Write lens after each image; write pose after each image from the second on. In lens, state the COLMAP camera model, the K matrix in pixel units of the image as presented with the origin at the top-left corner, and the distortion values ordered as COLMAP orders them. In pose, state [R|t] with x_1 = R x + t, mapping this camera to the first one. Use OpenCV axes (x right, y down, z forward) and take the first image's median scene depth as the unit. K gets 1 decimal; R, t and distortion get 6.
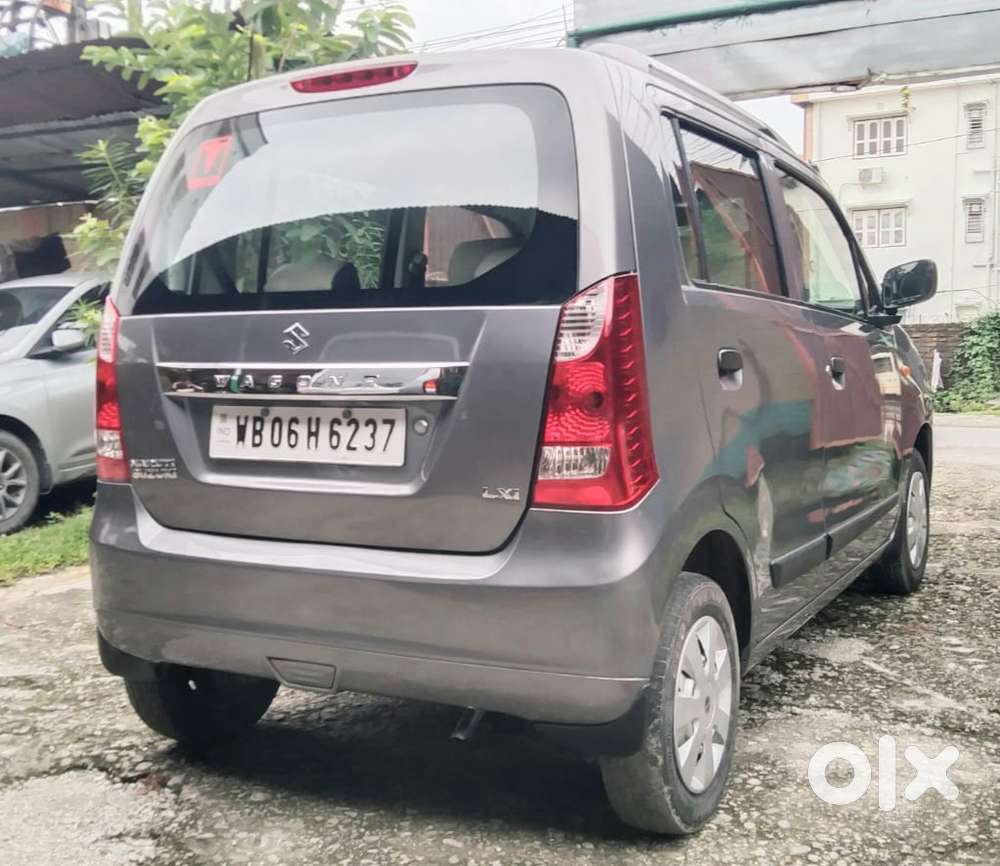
lens RADIAL K [[1274.5, 0, 498.7], [0, 1274.5, 462.9], [0, 0, 1]] dist [0.032218, 0.000000]
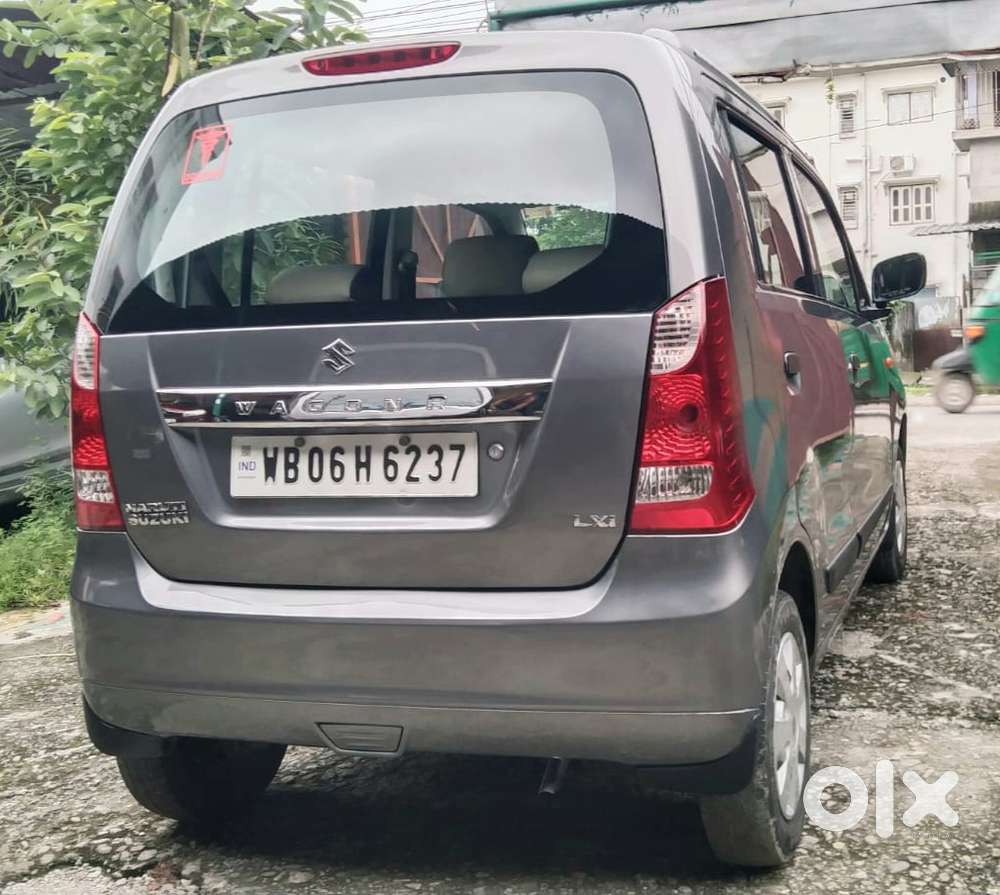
lens RADIAL K [[1280.7, 0, 658.7], [0, 1280.7, 460.6], [0, 0, 1]] dist [0.003617, 0.000000]
pose [[0.972770, -0.051163, 0.226053, -0.141046], [0.049349, 0.998688, 0.013674, -0.026550], [-0.226456, -0.002147, 0.974019, 0.092507]]
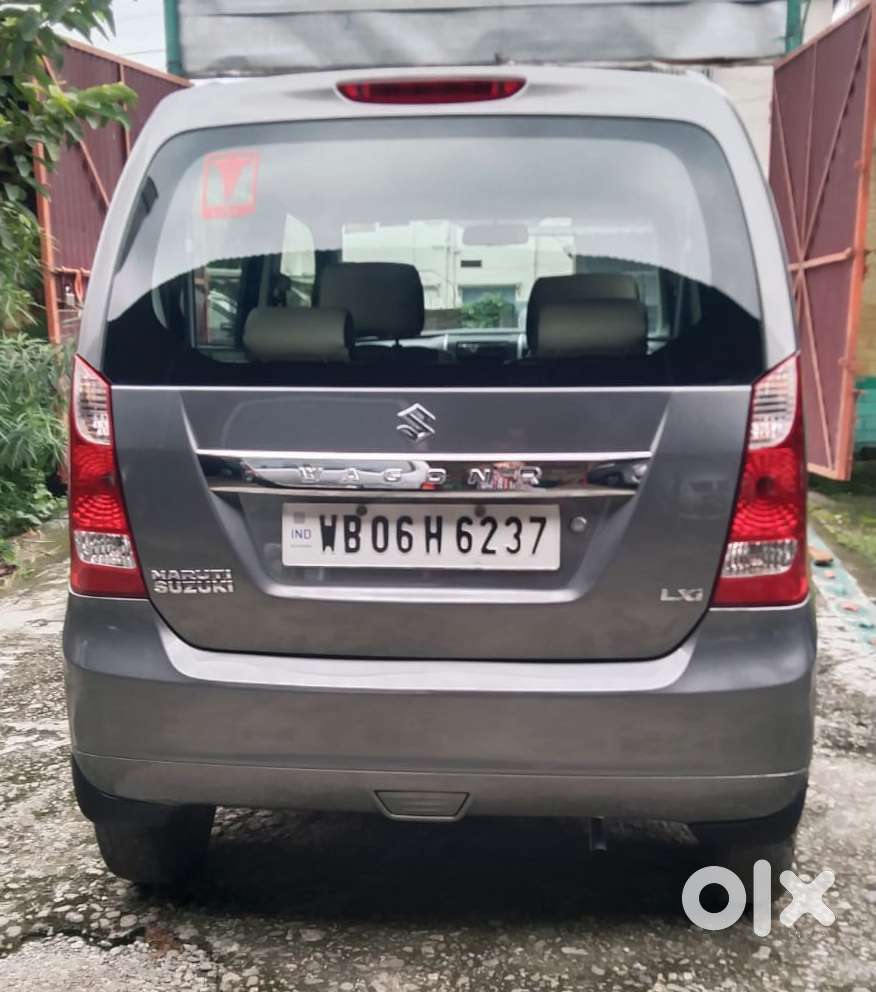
lens RADIAL K [[1256.4, 0, 449.8], [0, 1256.4, 640.3], [0, 0, 1]] dist [0.117454, 0.000000]
pose [[0.914308, -0.093213, 0.394149, -0.459473], [0.030989, 0.986404, 0.161393, -0.086412], [-0.403833, -0.135349, 0.904765, 0.206862]]
